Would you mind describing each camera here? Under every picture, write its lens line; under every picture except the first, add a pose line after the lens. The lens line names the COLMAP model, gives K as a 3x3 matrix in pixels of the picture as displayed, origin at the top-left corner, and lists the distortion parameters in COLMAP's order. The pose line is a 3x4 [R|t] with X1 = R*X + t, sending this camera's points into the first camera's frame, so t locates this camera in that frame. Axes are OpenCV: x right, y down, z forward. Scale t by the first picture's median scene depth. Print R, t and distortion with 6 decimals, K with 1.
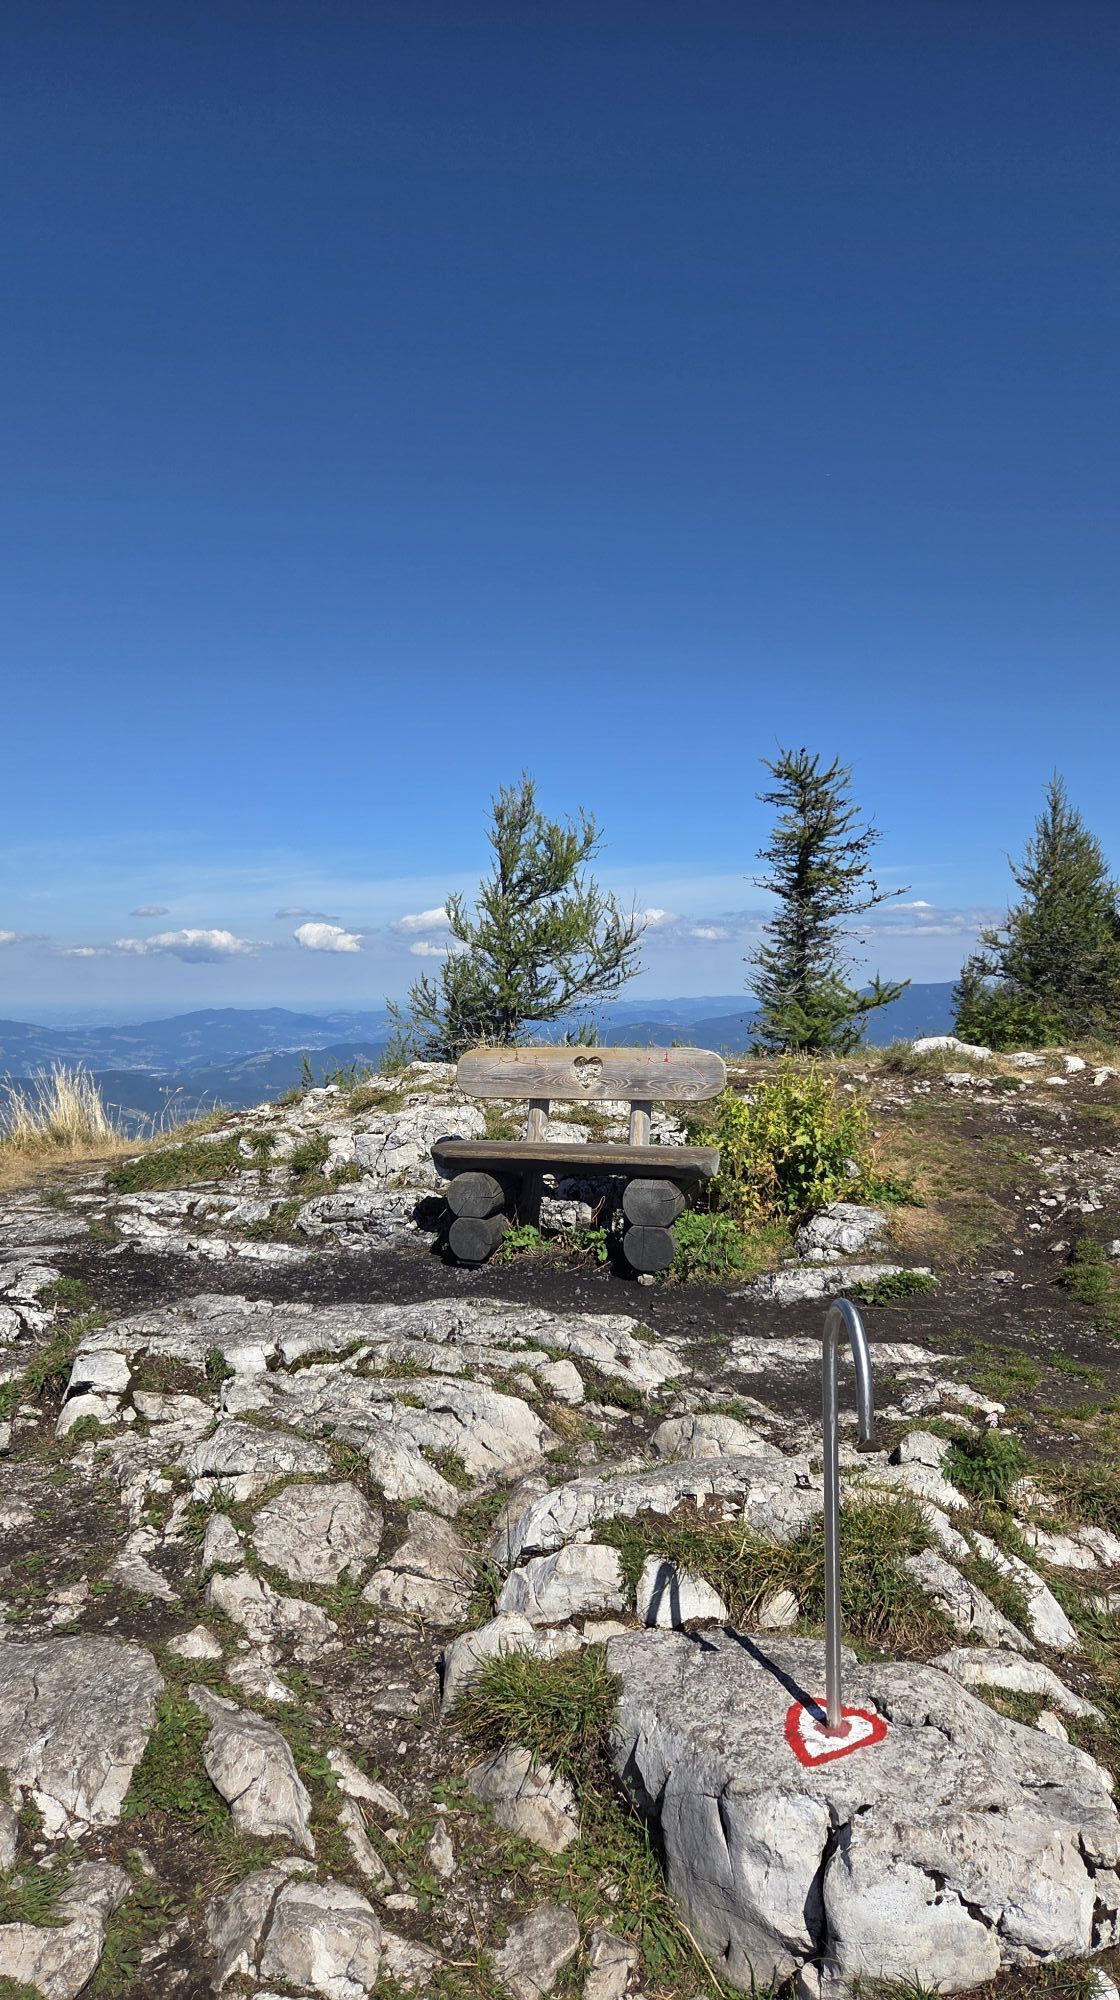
lens RADIAL K [[1345.8, 0, 560.0], [0, 1345.8, 1000.0], [0, 0, 1]] dist [0.087854, -0.082662]
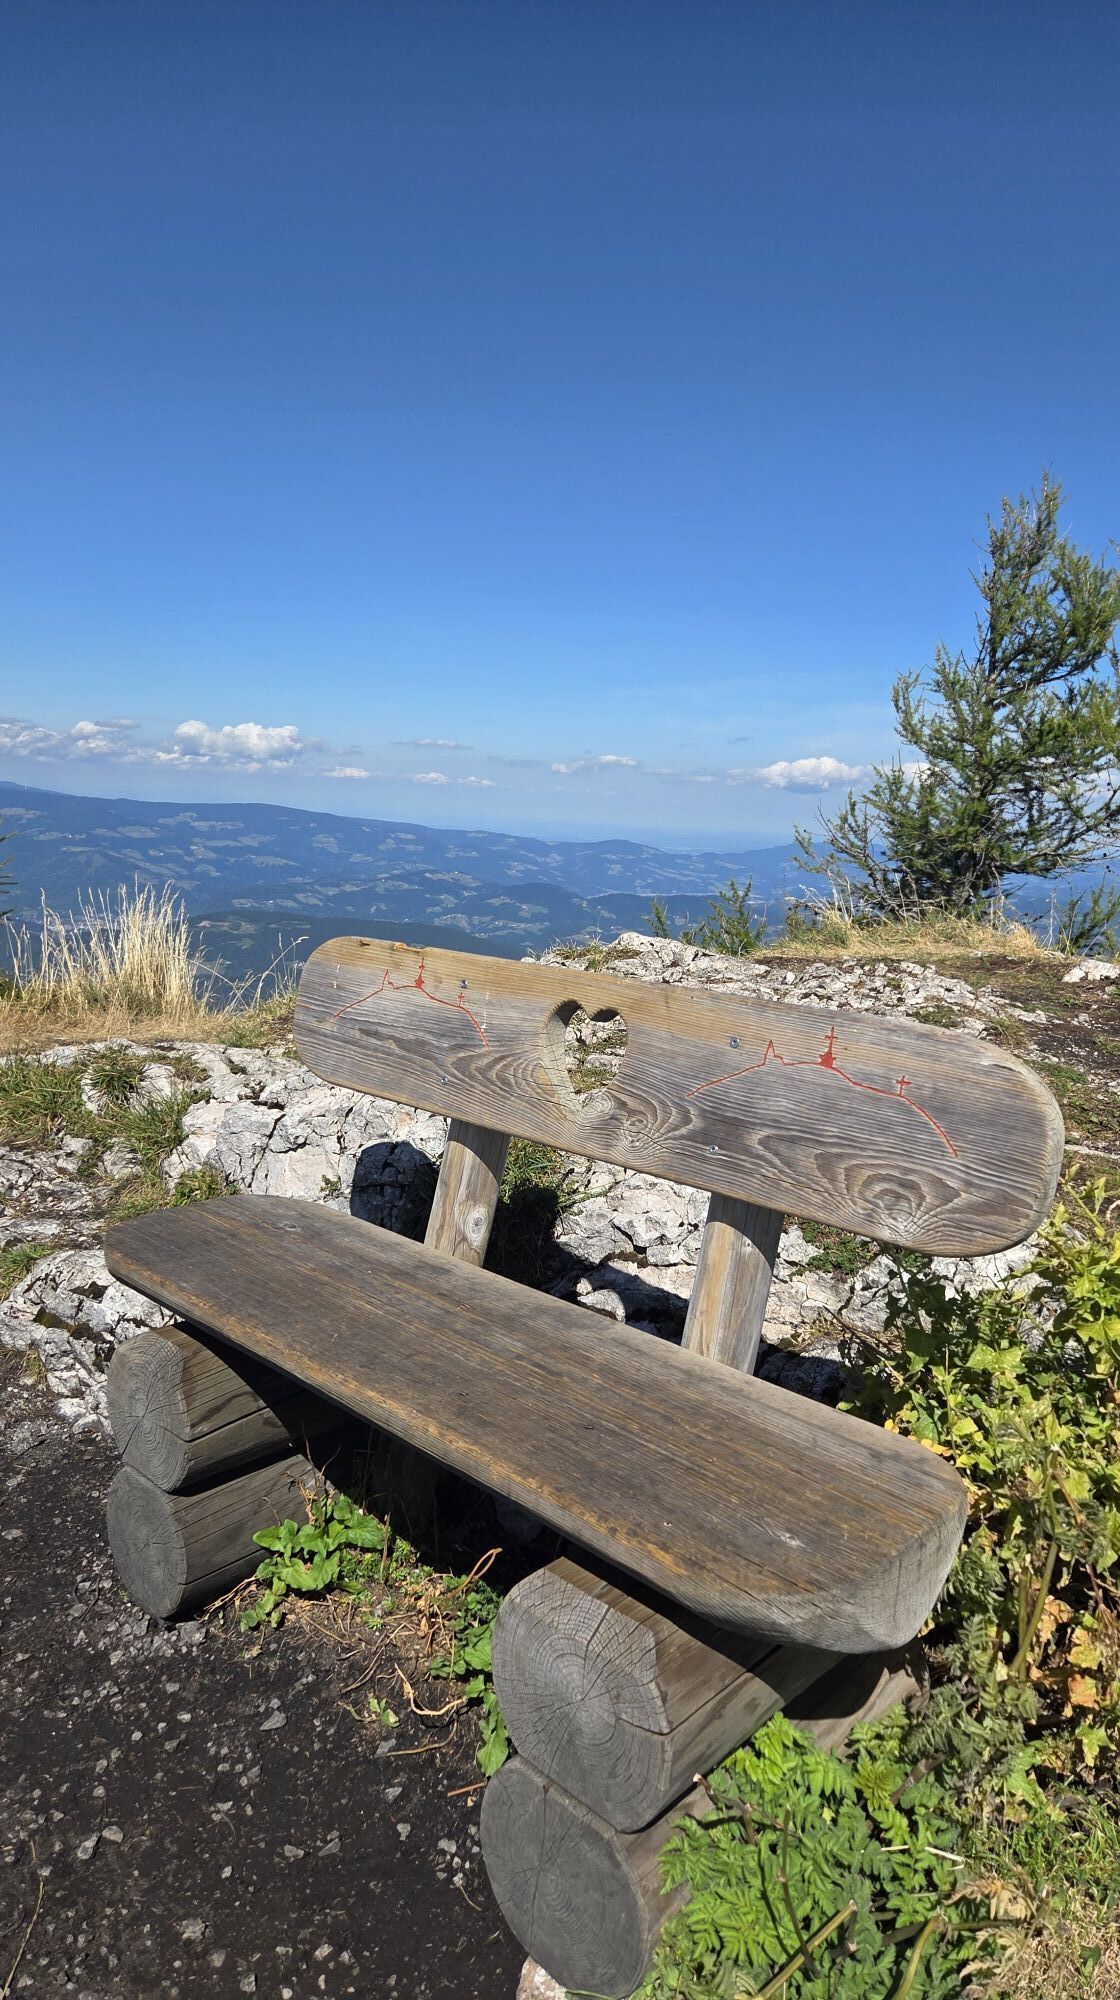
lens RADIAL K [[1345.8, 0, 560.0], [0, 1345.8, 1000.0], [0, 0, 1]] dist [0.087854, -0.082662]
pose [[0.904879, 0.113815, -0.410171, 0.059094], [-0.063525, 0.988908, 0.134260, 0.001072], [0.420902, -0.095433, 0.902072, 0.325136]]
